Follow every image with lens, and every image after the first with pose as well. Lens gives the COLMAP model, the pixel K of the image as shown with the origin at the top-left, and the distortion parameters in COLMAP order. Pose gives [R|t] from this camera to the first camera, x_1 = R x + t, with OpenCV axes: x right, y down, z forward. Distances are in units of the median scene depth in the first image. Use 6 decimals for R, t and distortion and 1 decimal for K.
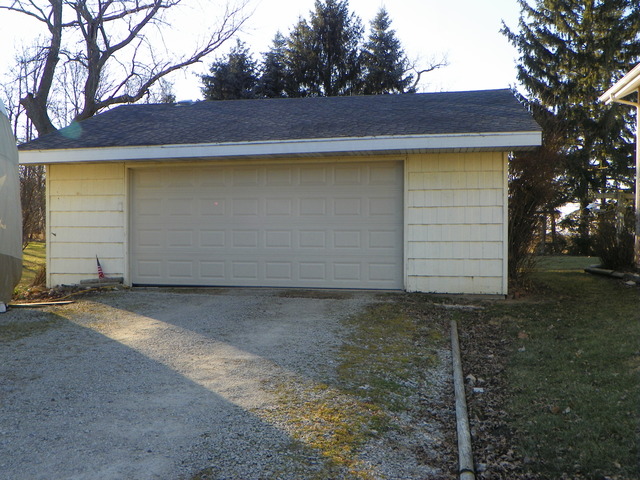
lens RADIAL K [[662.1, 0, 321.6], [0, 662.1, 241.4], [0, 0, 1]] dist [0.081740, 0.000000]
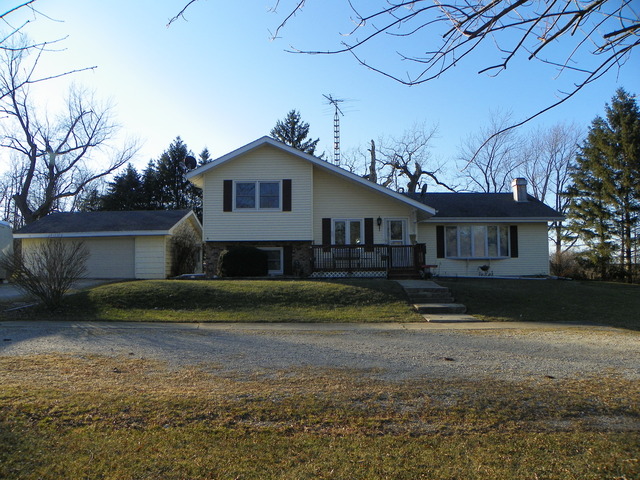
lens RADIAL K [[520.6, 0, 318.7], [0, 520.6, 240.0], [0, 0, 1]] dist [-0.050189, 0.035573]
pose [[0.992255, -0.010748, 0.123749, 0.229368], [0.018456, 0.997948, -0.061313, 0.019838], [-0.122836, 0.063122, 0.990417, -0.530010]]
